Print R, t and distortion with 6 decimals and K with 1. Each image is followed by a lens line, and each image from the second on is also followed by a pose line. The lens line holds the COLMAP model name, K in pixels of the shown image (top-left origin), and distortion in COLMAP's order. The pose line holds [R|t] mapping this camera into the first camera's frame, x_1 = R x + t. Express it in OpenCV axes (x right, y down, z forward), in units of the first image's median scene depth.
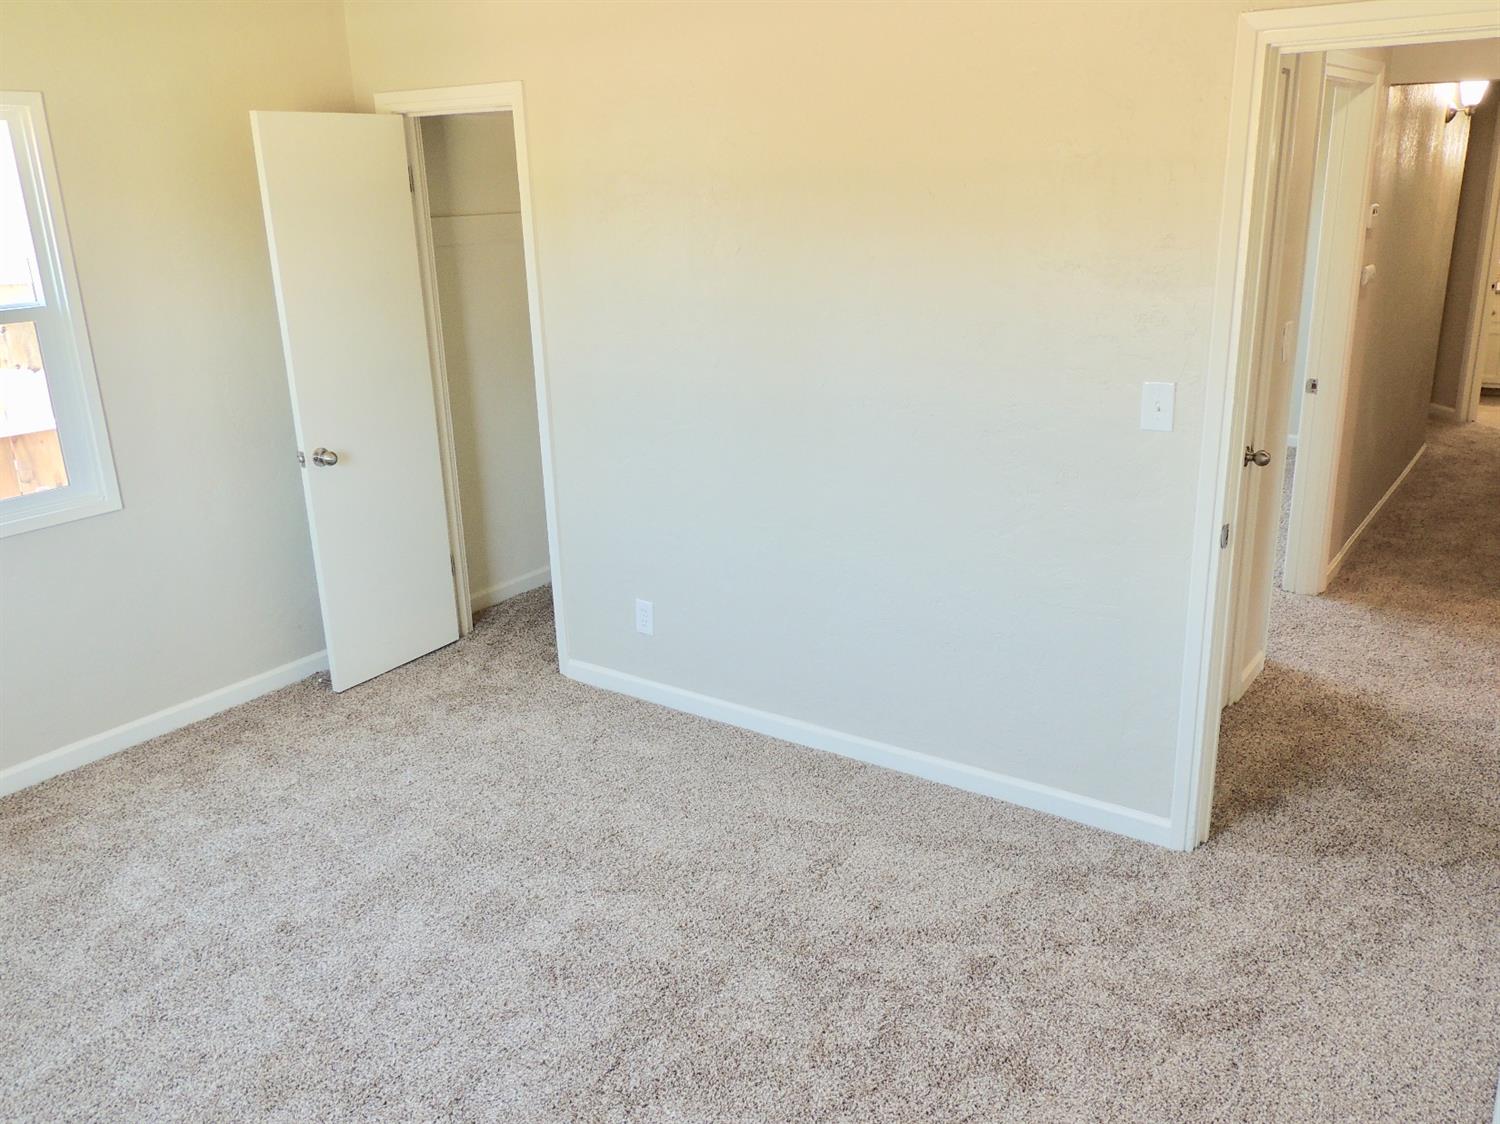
lens RADIAL K [[1231.1, 0, 756.4], [0, 1231.1, 556.6], [0, 0, 1]] dist [0.007197, -0.012115]
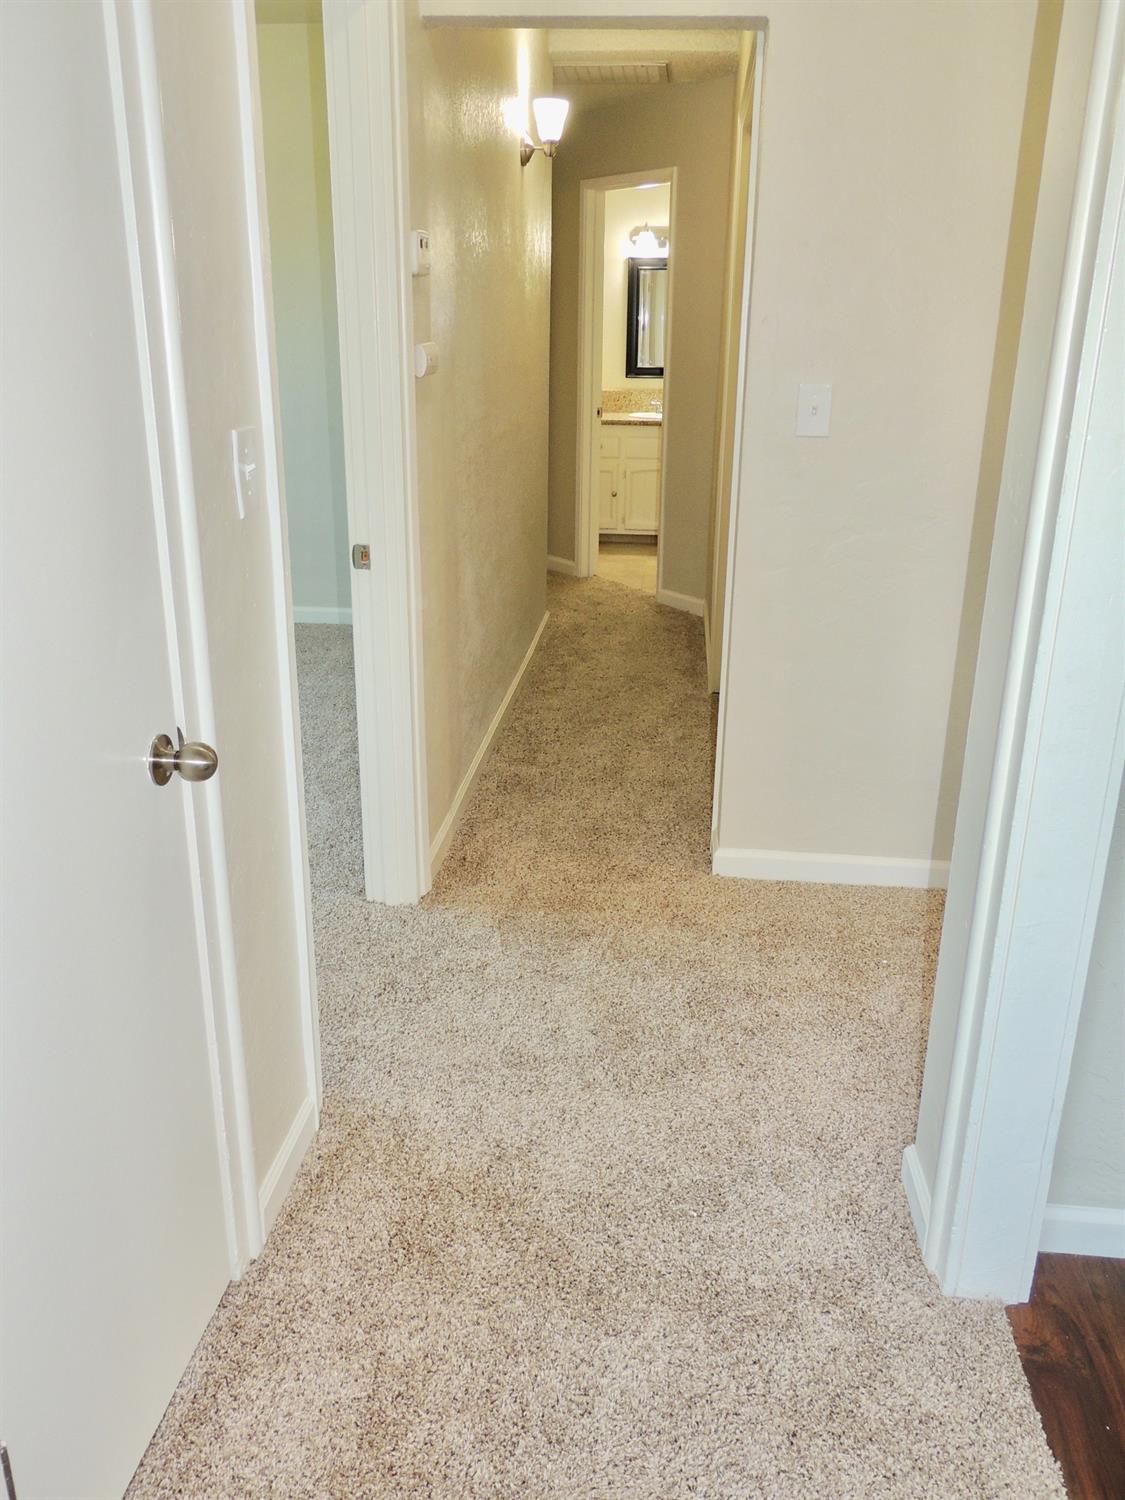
lens RADIAL K [[1231.1, 0, 559.4], [0, 1231.1, 747.1], [0, 0, 1]] dist [0.007197, -0.012115]
pose [[0.872942, -0.126684, 0.471088, 0.227038], [0.113189, 0.991937, 0.057006, -0.066222], [-0.474511, 0.003559, 0.880242, 0.412152]]
